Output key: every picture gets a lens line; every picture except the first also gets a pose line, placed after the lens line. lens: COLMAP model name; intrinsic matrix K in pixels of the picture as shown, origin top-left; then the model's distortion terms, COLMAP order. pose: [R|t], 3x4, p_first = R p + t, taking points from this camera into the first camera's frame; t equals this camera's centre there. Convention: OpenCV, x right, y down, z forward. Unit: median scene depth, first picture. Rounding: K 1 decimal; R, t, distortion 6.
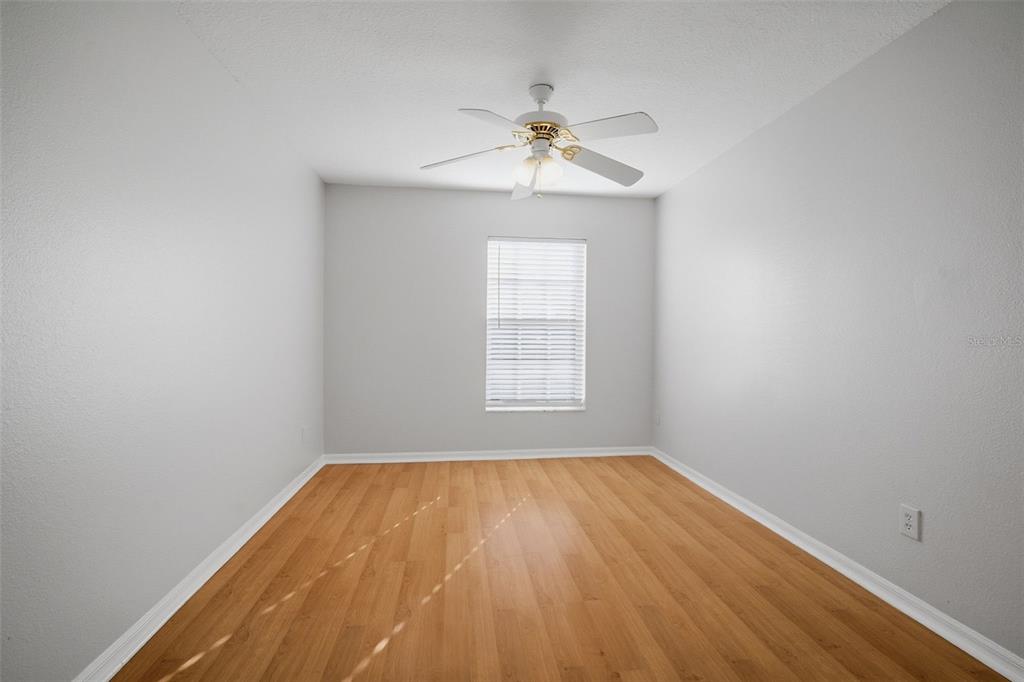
lens RADIAL K [[456.0, 0, 511.6], [0, 456.0, 336.6], [0, 0, 1]] dist [-0.011614, 0.003321]
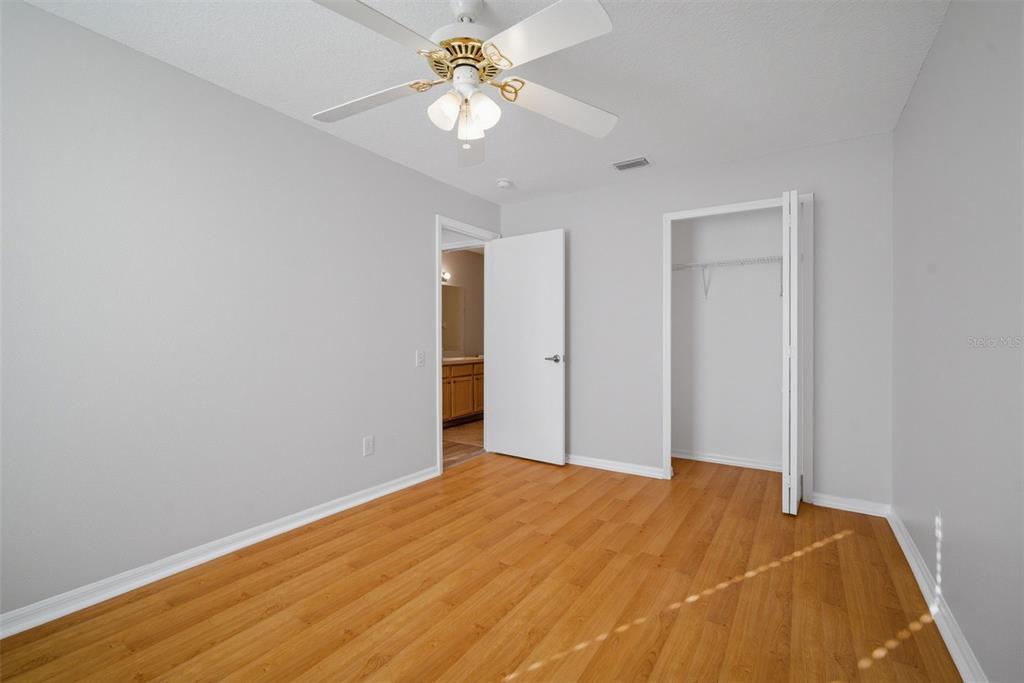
lens RADIAL K [[456.0, 0, 509.6], [0, 456.0, 338.7], [0, 0, 1]] dist [-0.011614, 0.003321]
pose [[-0.763521, -0.013815, 0.645635, -0.586184], [-0.001316, 0.999802, 0.019836, -0.019890], [-0.645782, 0.014295, -0.763388, 1.903645]]
